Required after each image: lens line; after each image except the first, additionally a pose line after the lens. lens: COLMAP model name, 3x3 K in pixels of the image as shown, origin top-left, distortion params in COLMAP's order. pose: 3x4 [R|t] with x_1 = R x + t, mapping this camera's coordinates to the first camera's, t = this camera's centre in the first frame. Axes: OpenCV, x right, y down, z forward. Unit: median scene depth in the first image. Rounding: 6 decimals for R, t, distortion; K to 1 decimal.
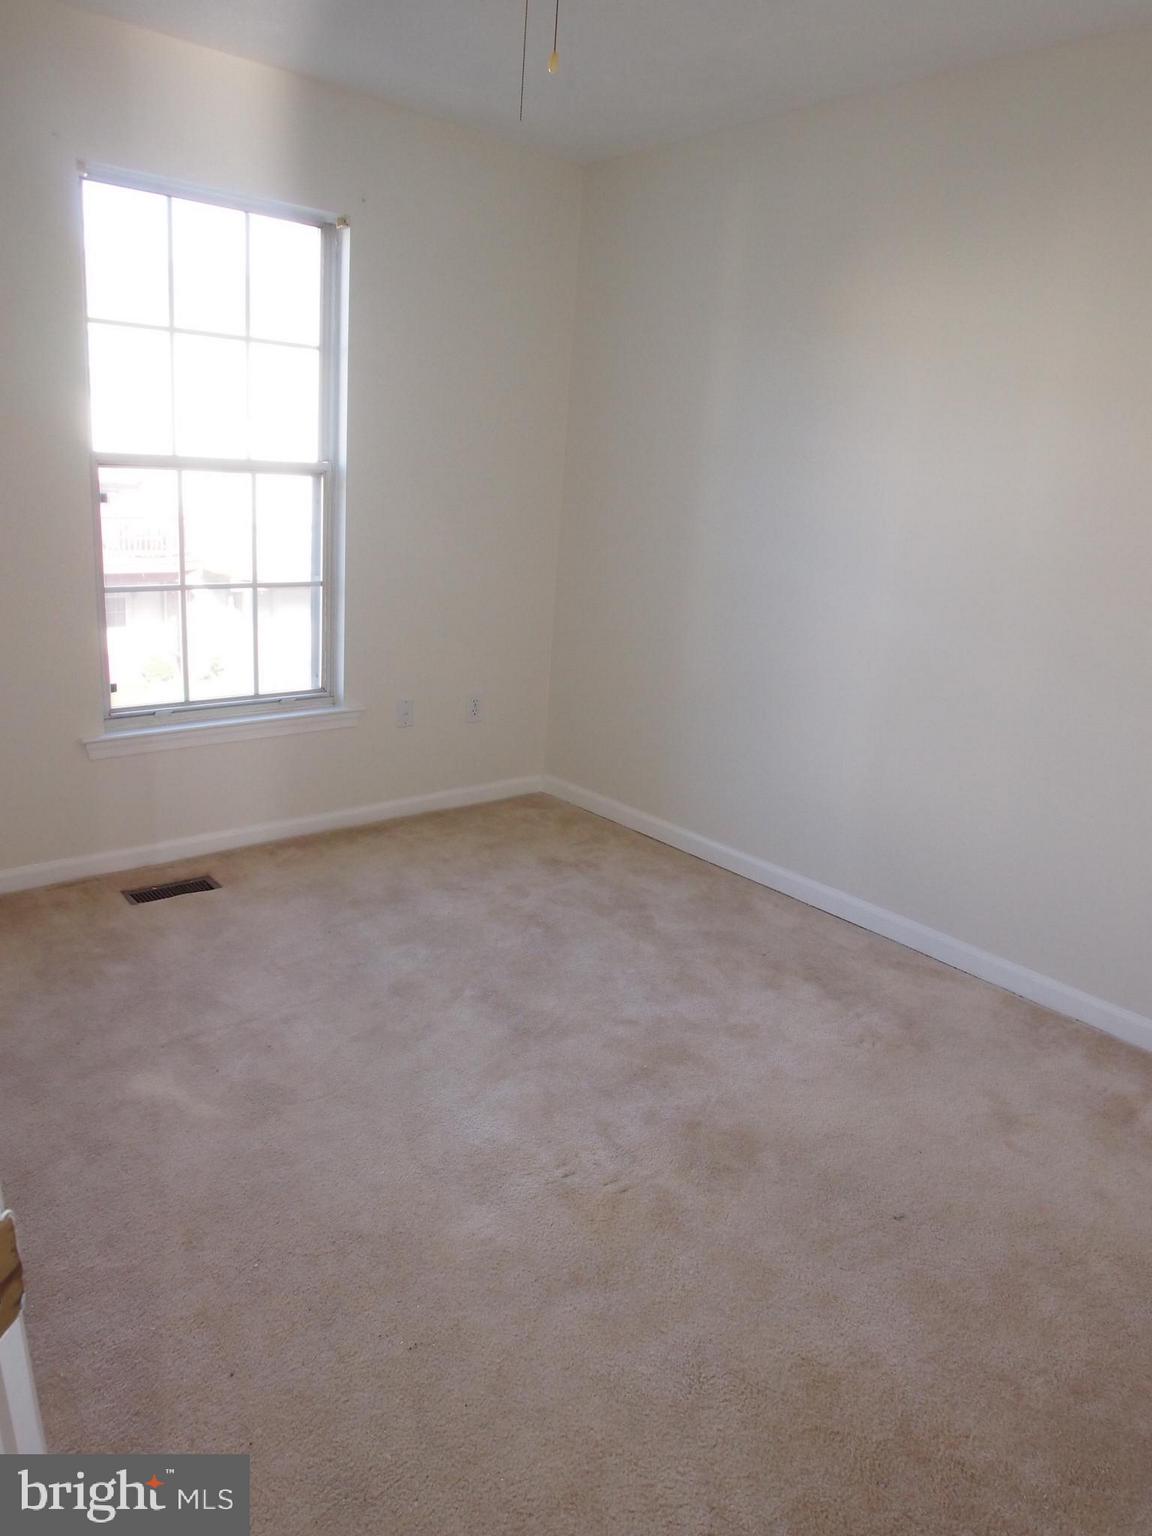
lens RADIAL K [[991.5, 0, 576.0], [0, 991.5, 768.0], [0, 0, 1]] dist [-0.106552, 0.034284]
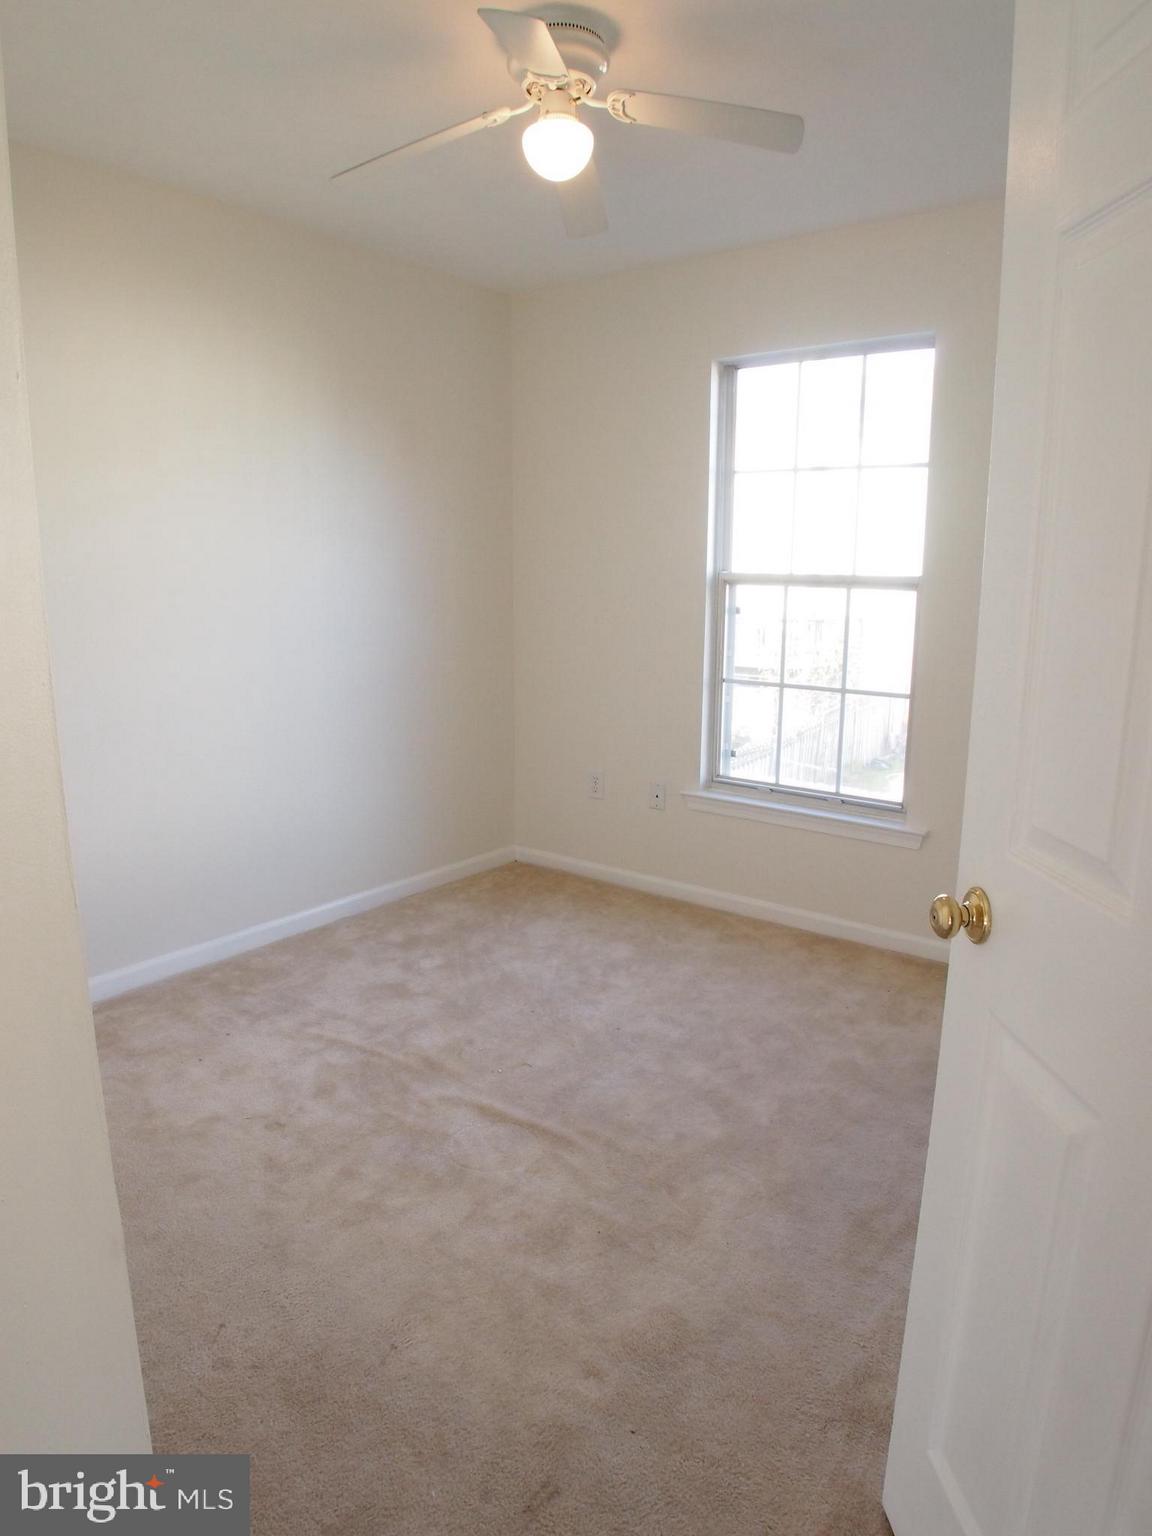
lens RADIAL K [[991.5, 0, 576.0], [0, 991.5, 768.0], [0, 0, 1]] dist [-0.106552, 0.034284]
pose [[0.183719, 0.135378, -0.973612, 0.698661], [-0.275242, 0.957934, 0.081260, -0.117311], [0.943657, 0.253050, 0.213252, 0.534202]]
